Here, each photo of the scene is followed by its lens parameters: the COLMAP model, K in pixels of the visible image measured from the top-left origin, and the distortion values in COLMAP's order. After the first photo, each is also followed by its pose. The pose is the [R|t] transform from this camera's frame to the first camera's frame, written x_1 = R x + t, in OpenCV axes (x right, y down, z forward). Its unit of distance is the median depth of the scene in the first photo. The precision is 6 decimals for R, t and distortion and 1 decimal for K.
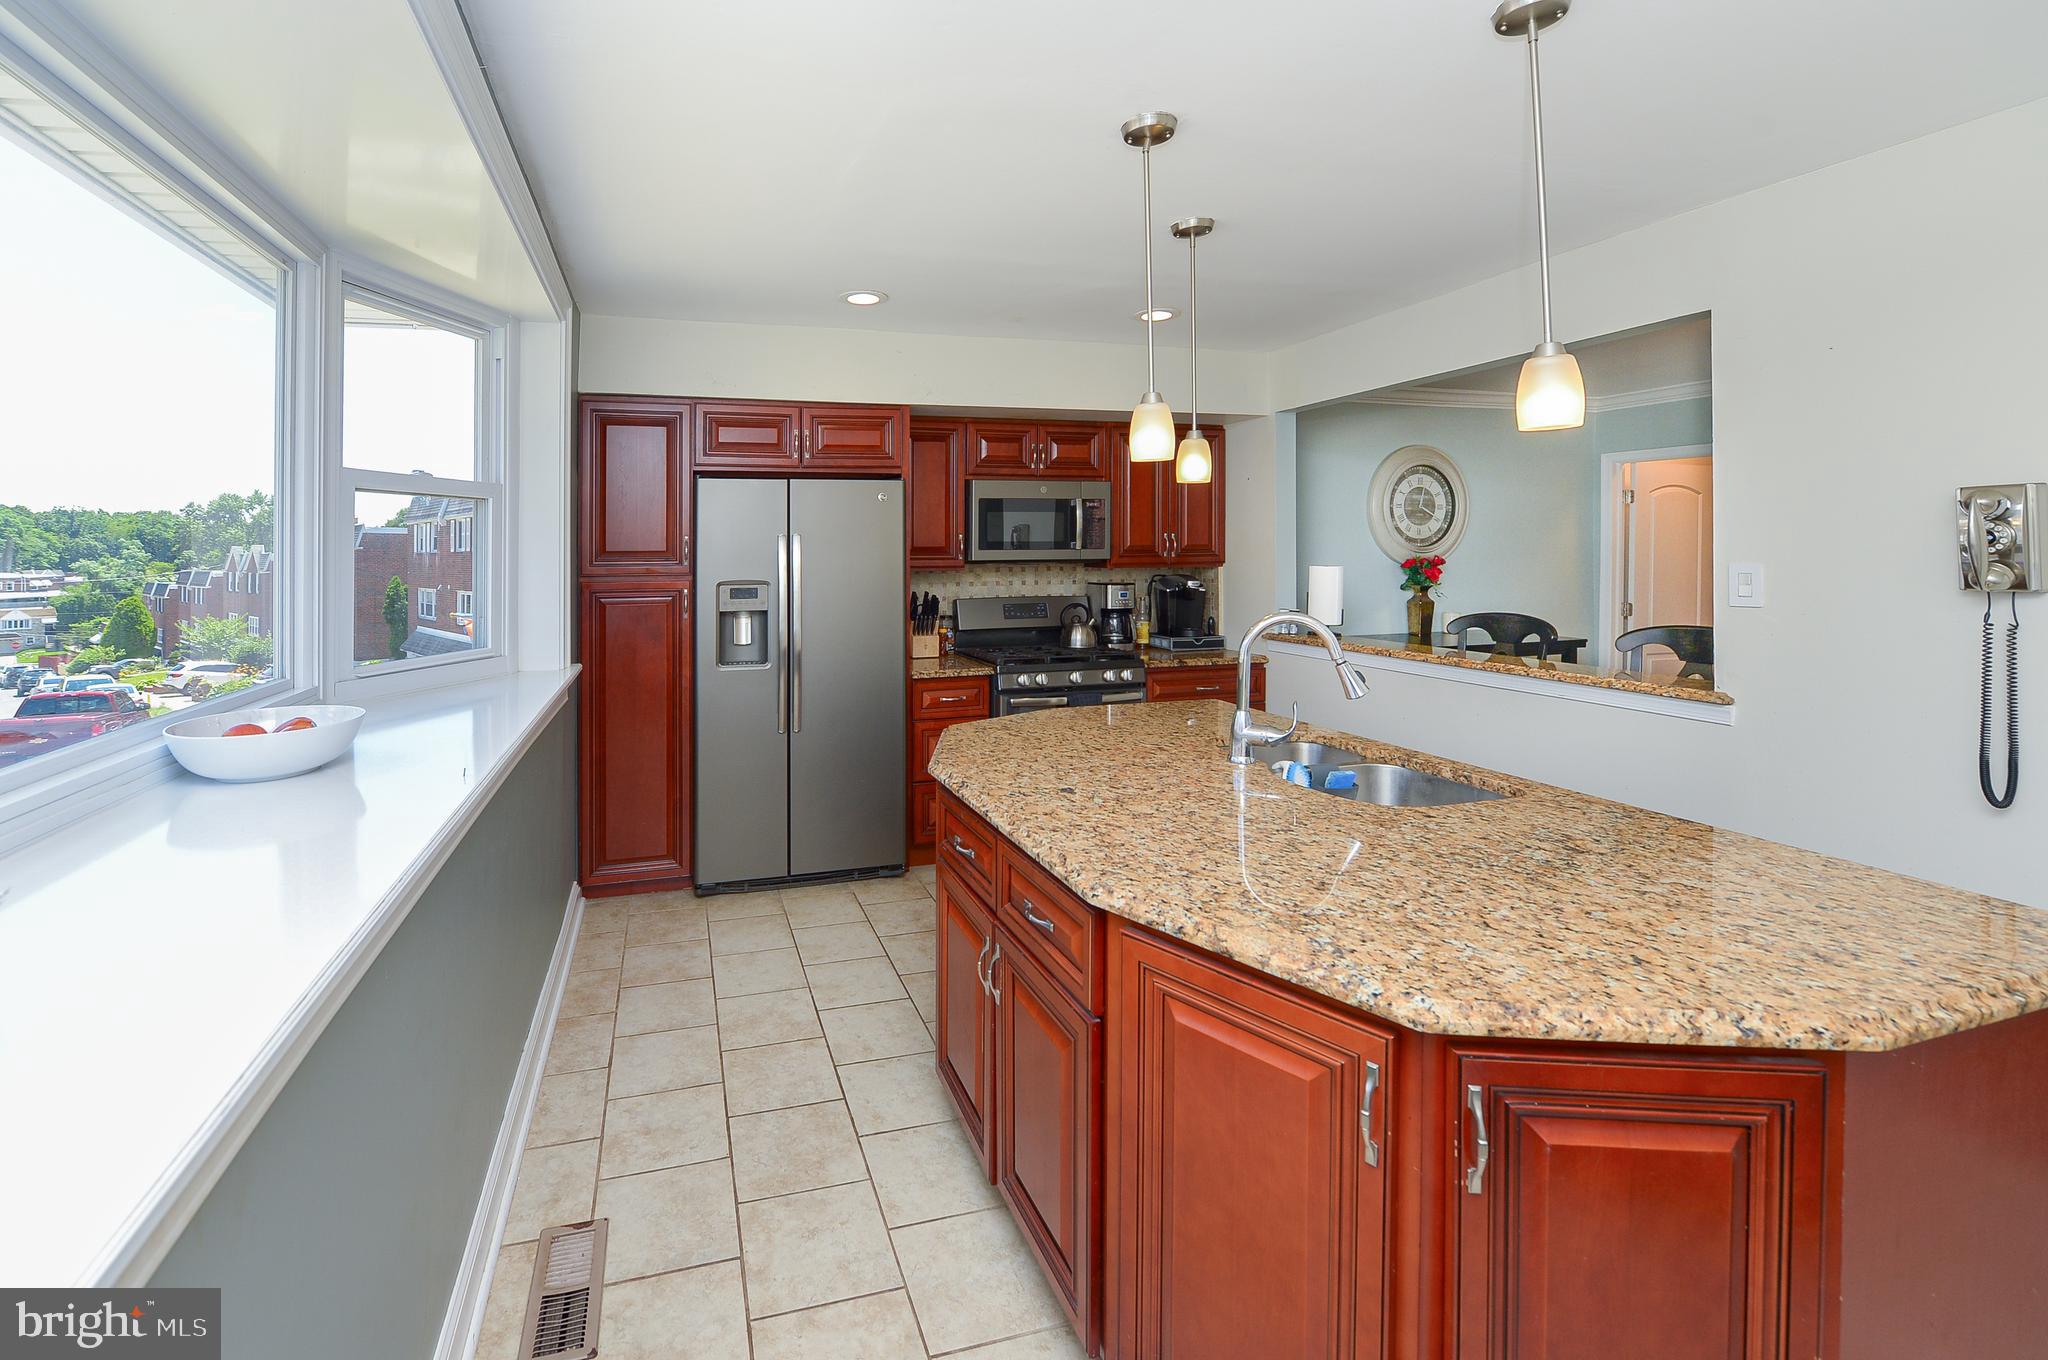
lens RADIAL K [[882.9, 0, 998.7], [0, 882.9, 597.0], [0, 0, 1]] dist [-0.022986, -0.000269]
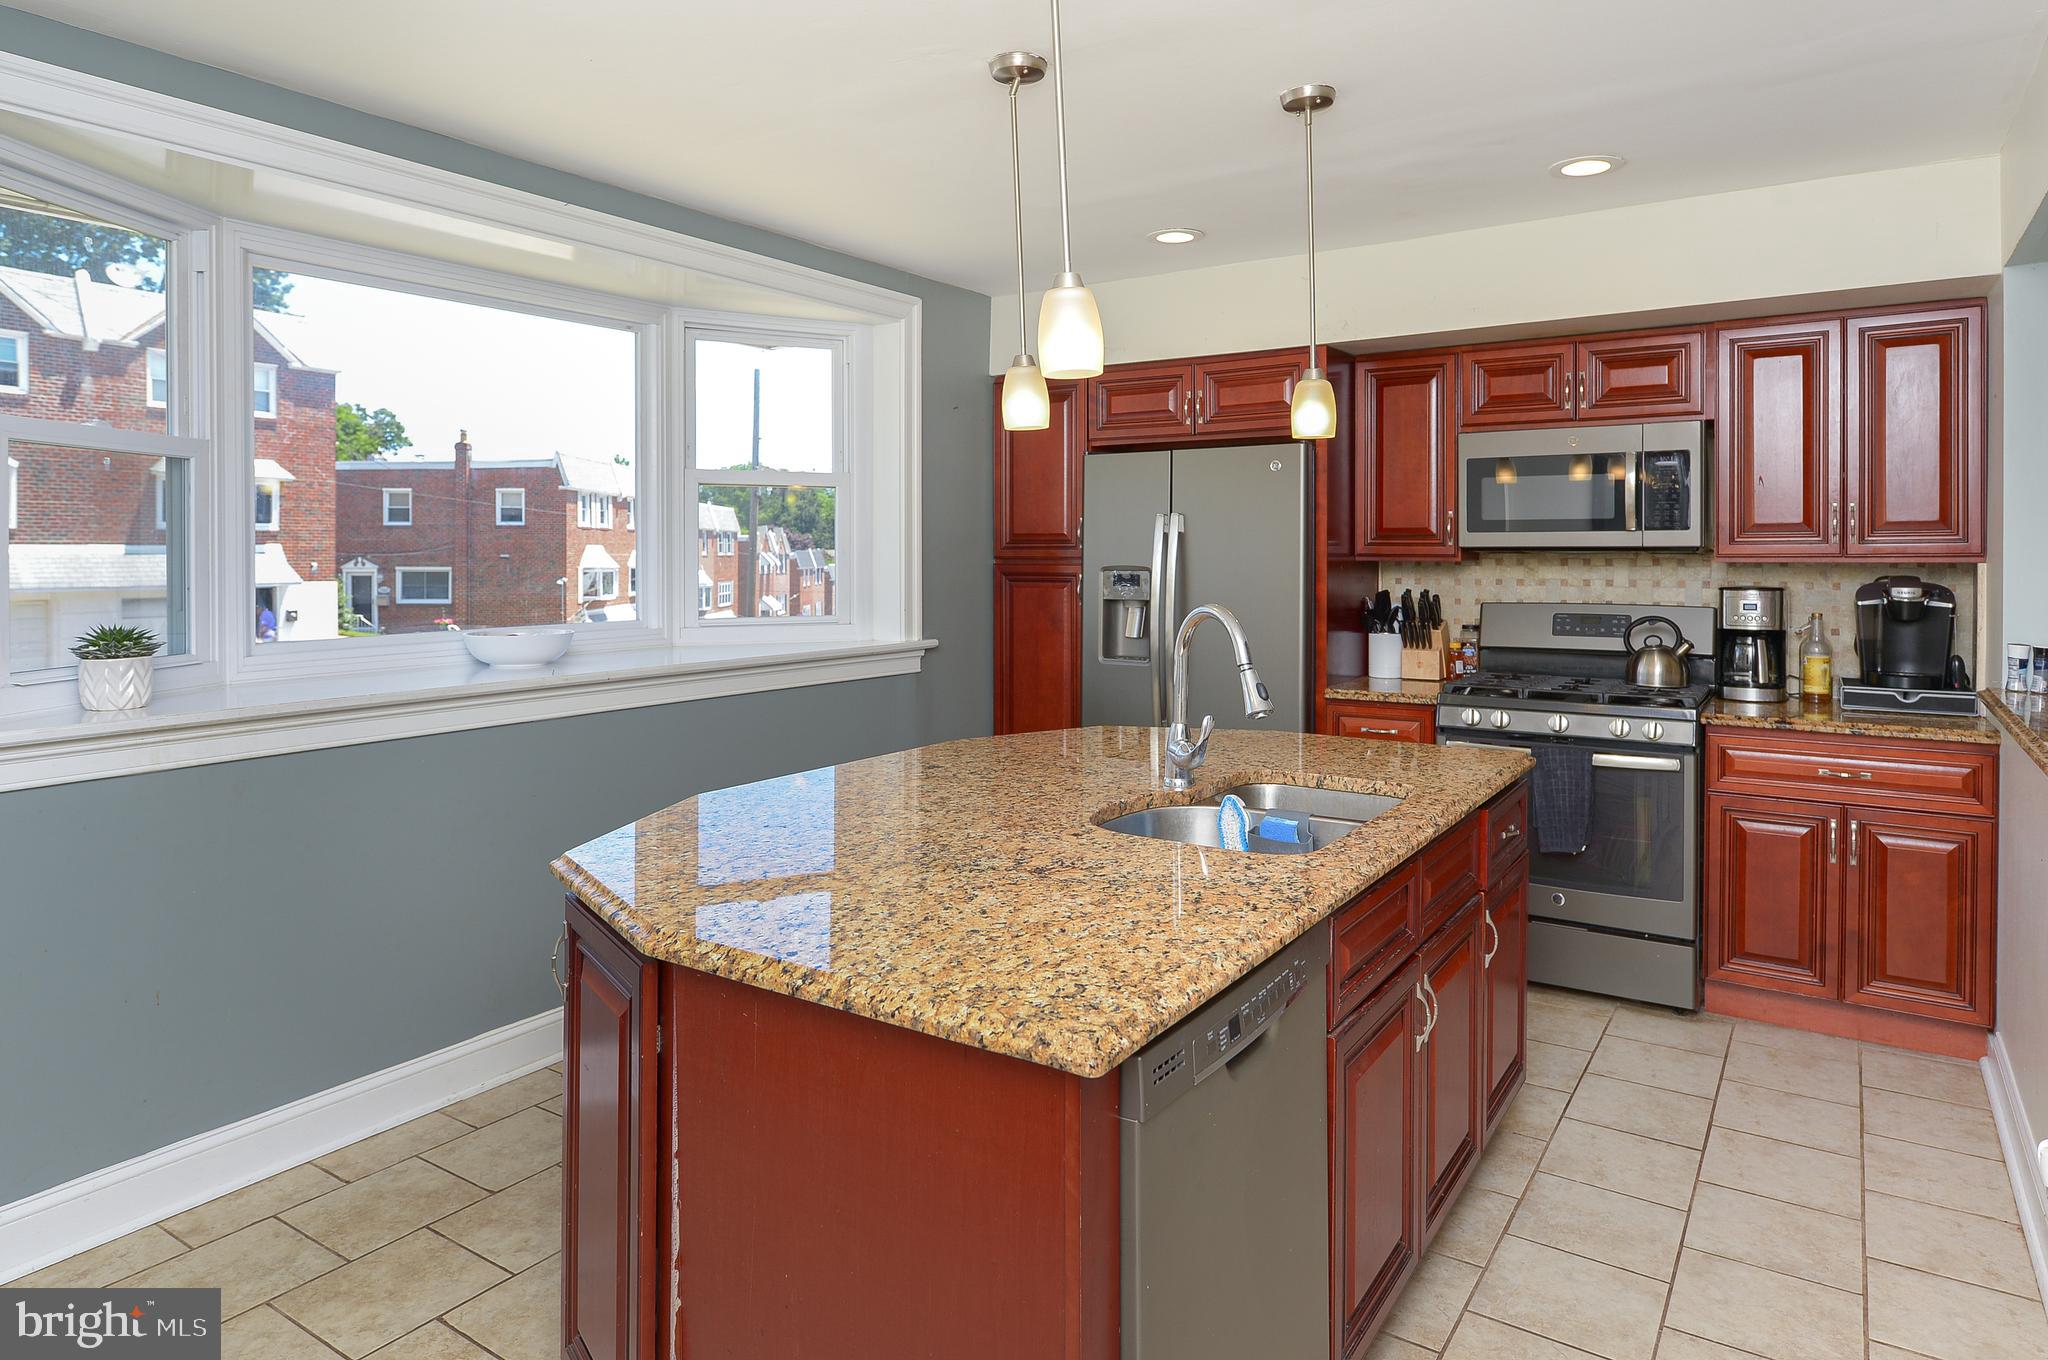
lens RADIAL K [[1258.0, 0, 1012.8], [0, 1258.0, 668.4], [0, 0, 1]] dist [-0.004728, -0.003244]
pose [[0.626005, 0.080829, -0.775619, 0.562304], [-0.041882, 0.996663, 0.070062, 0.000489], [0.778694, -0.011374, 0.627301, 0.084998]]
